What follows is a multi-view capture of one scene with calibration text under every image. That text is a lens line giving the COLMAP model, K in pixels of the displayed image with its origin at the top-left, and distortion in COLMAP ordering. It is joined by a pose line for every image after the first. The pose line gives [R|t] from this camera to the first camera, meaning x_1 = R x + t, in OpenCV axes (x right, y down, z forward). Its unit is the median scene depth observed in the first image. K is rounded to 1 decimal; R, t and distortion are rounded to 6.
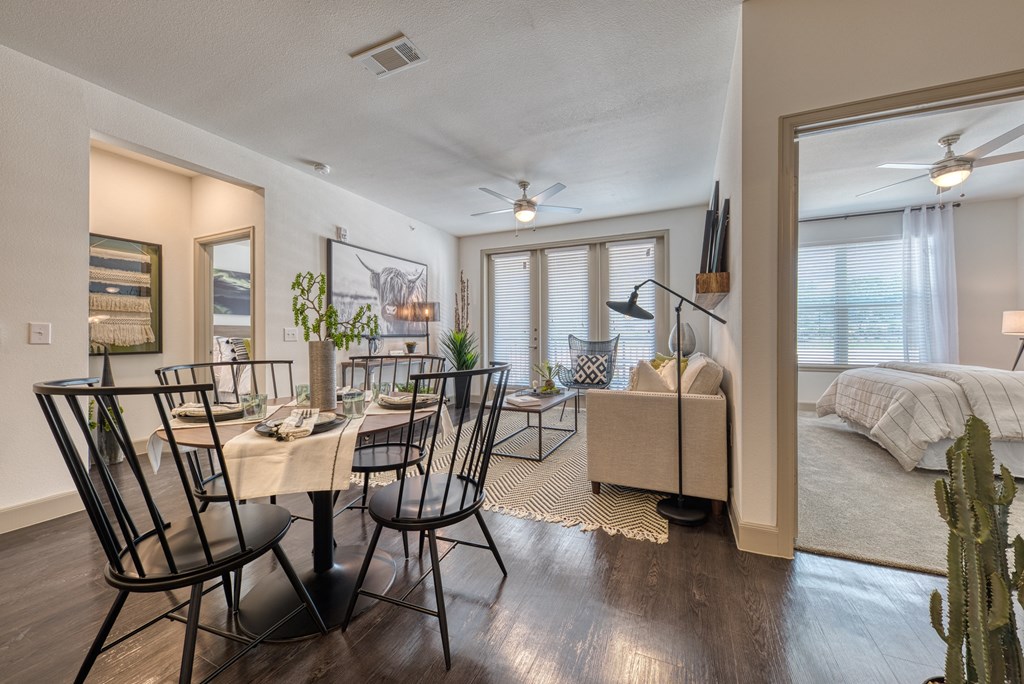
lens RADIAL K [[350.7, 0, 515.1], [0, 350.7, 344.9], [0, 0, 1]] dist [0.009924, -0.006545]
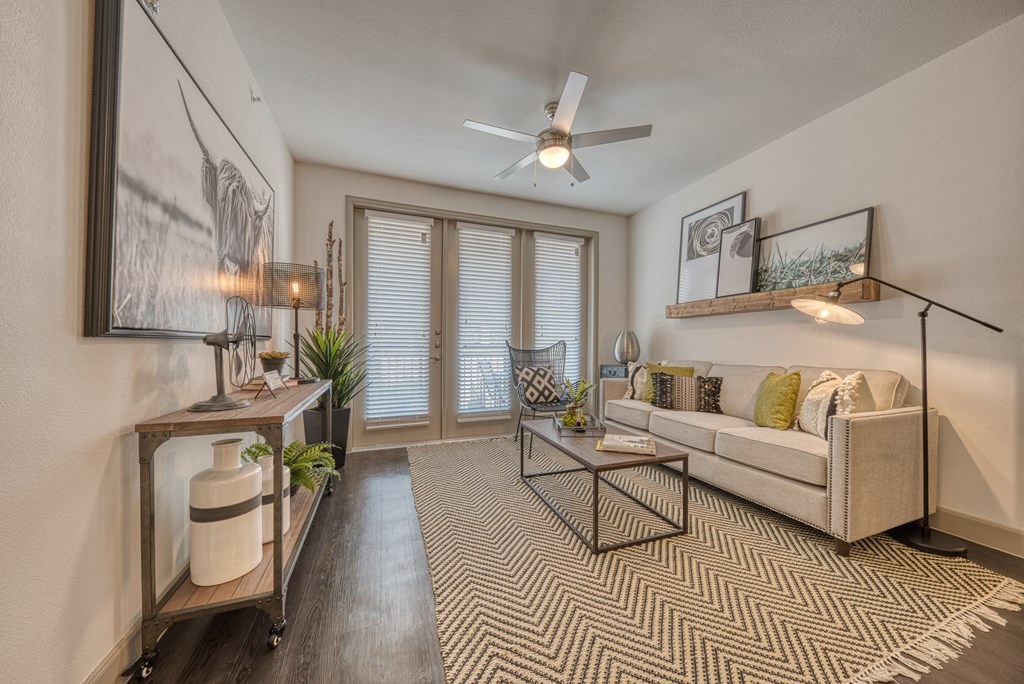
lens RADIAL K [[350.7, 0, 515.1], [0, 350.7, 344.9], [0, 0, 1]] dist [0.009924, -0.006545]
pose [[0.707111, 0.004614, 0.707087, -0.391770], [0.009759, 0.999820, -0.016284, -0.008139], [-0.707035, 0.018415, 0.706939, 0.480350]]
